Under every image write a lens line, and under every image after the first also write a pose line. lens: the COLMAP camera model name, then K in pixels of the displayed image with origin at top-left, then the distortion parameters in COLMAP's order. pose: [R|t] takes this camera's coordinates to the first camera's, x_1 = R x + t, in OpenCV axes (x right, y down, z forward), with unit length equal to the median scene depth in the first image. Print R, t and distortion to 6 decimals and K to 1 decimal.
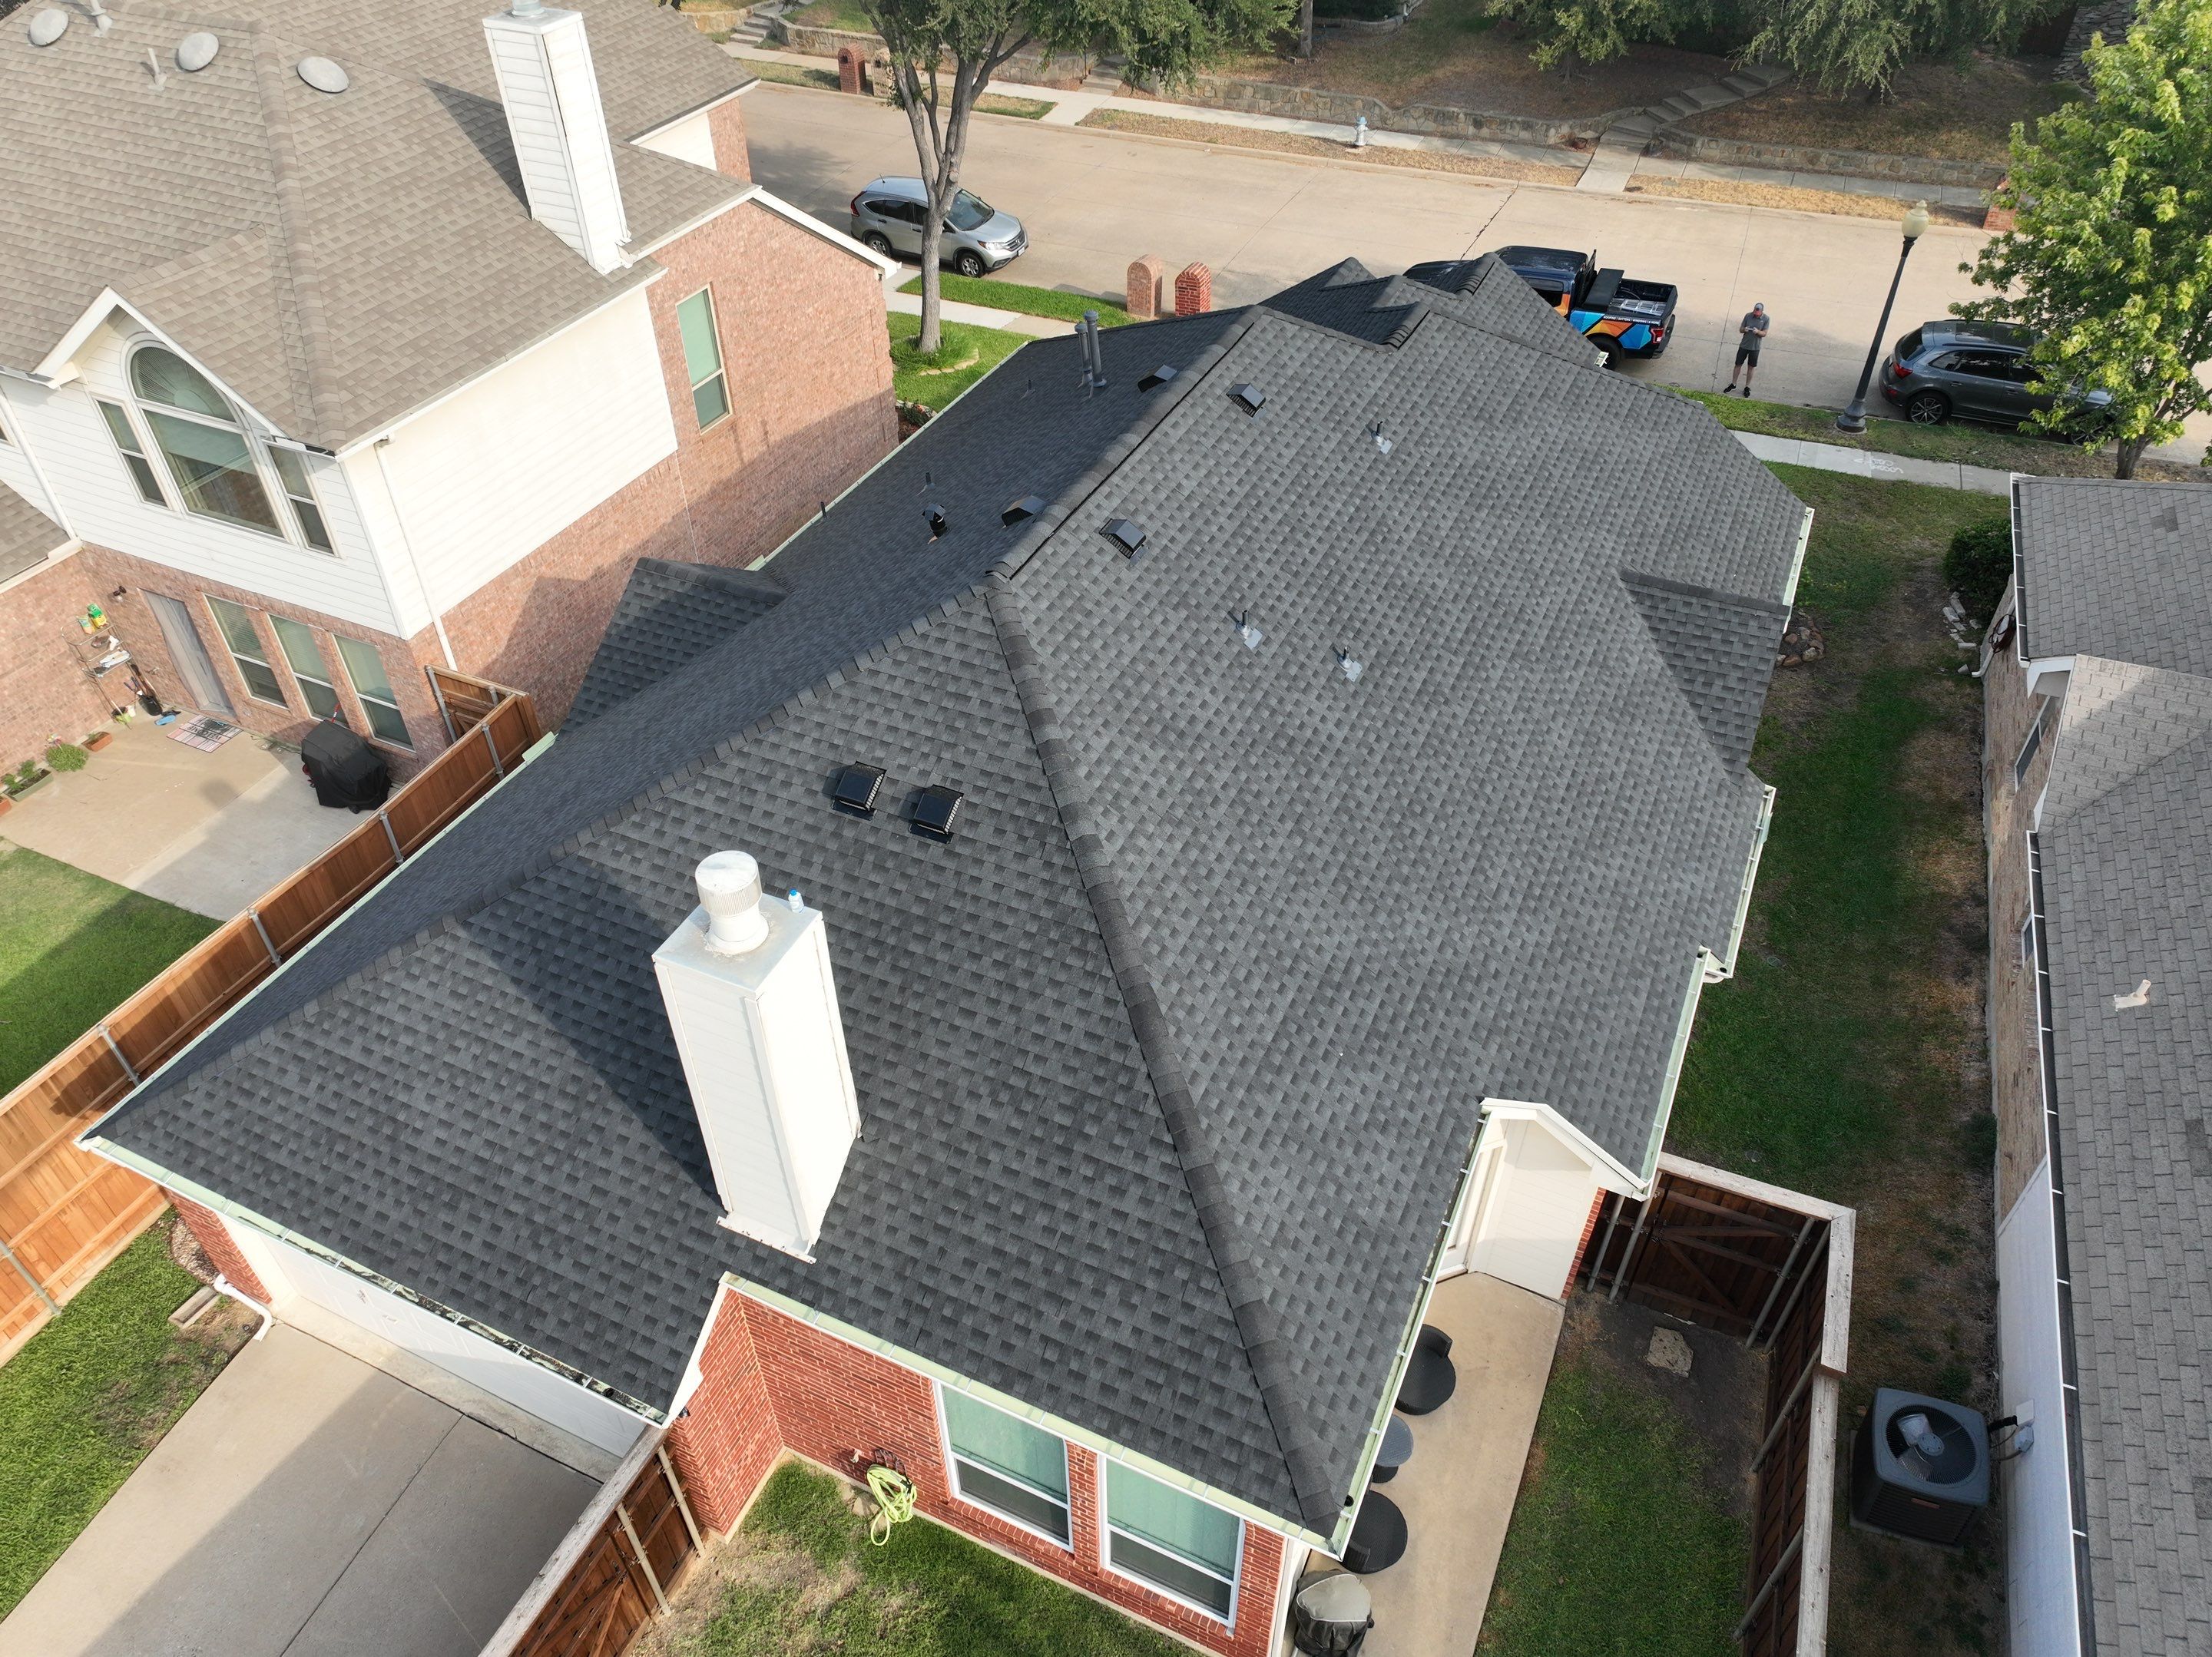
lens RADIAL K [[1574.3, 0, 1112.2], [0, 1574.3, 829.0], [0, 0, 1]] dist [0.027550, -0.002438]
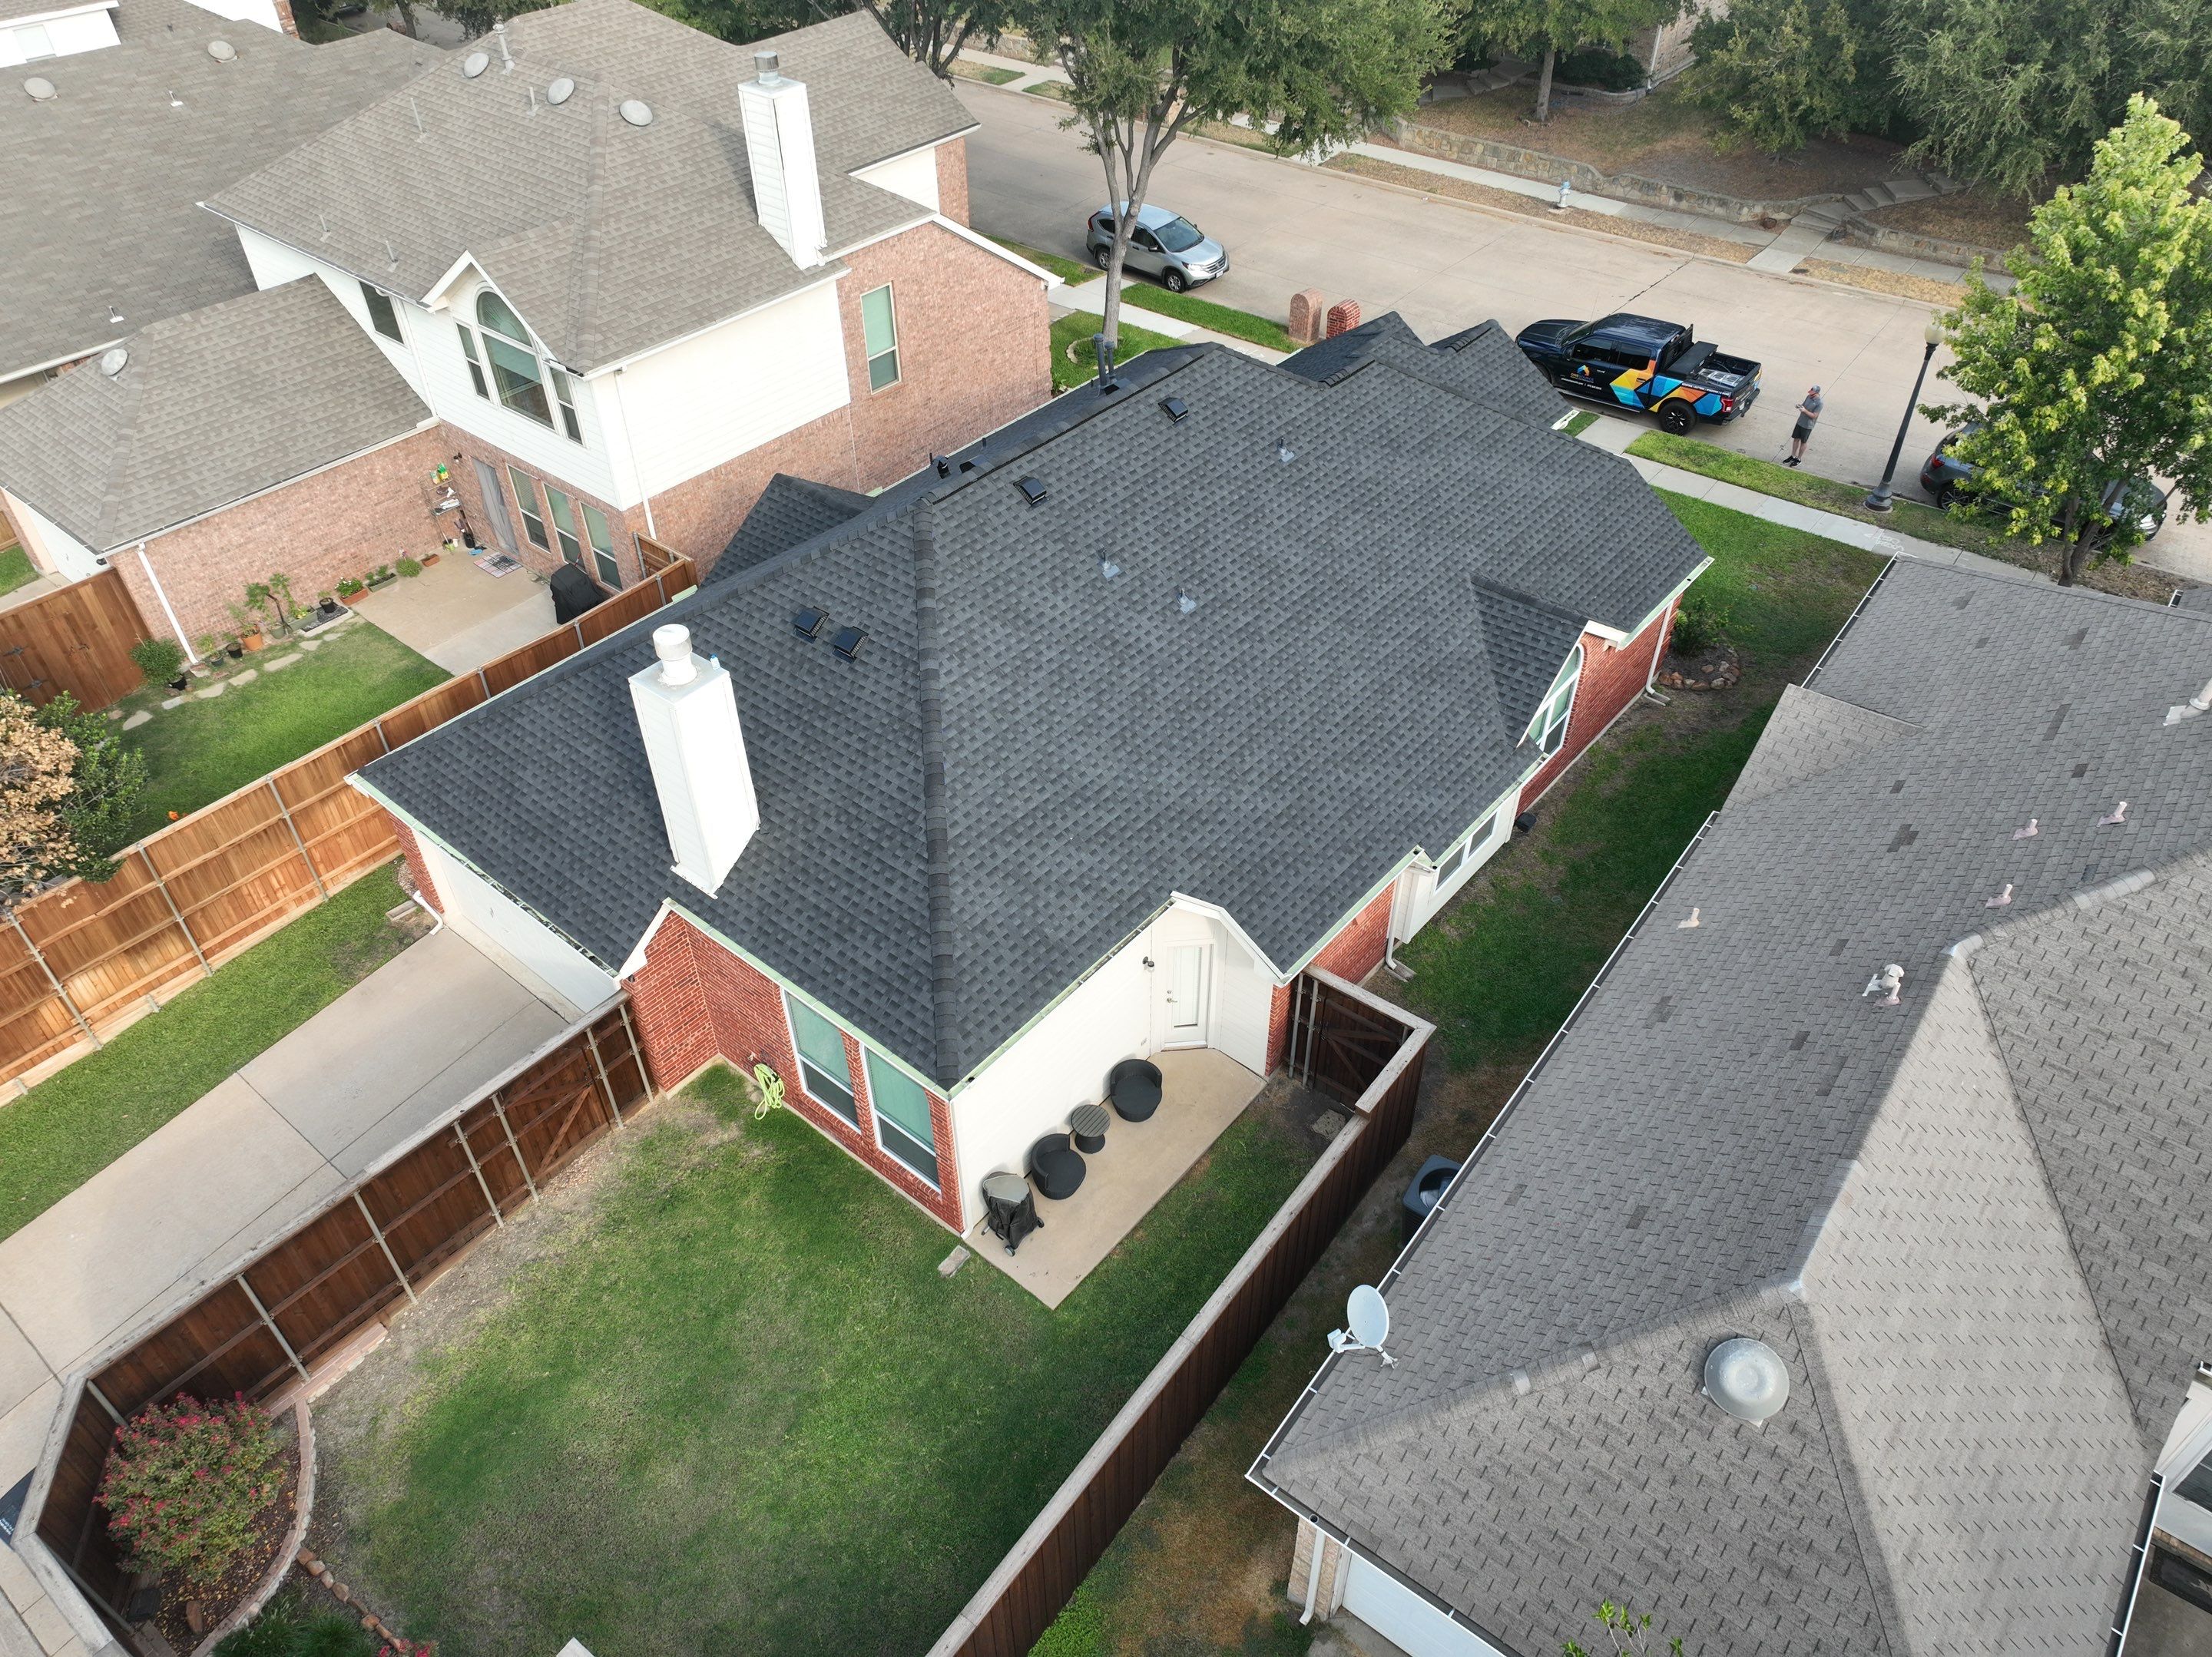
lens RADIAL K [[1574.3, 0, 1095.6], [0, 1574.3, 823.6], [0, 0, 1]] dist [0.027550, -0.002438]
pose [[0.965831, 0.167328, -0.197920, 0.322751], [-0.167636, 0.985730, 0.015320, 0.070543], [0.197659, 0.018382, 0.980098, -0.333189]]
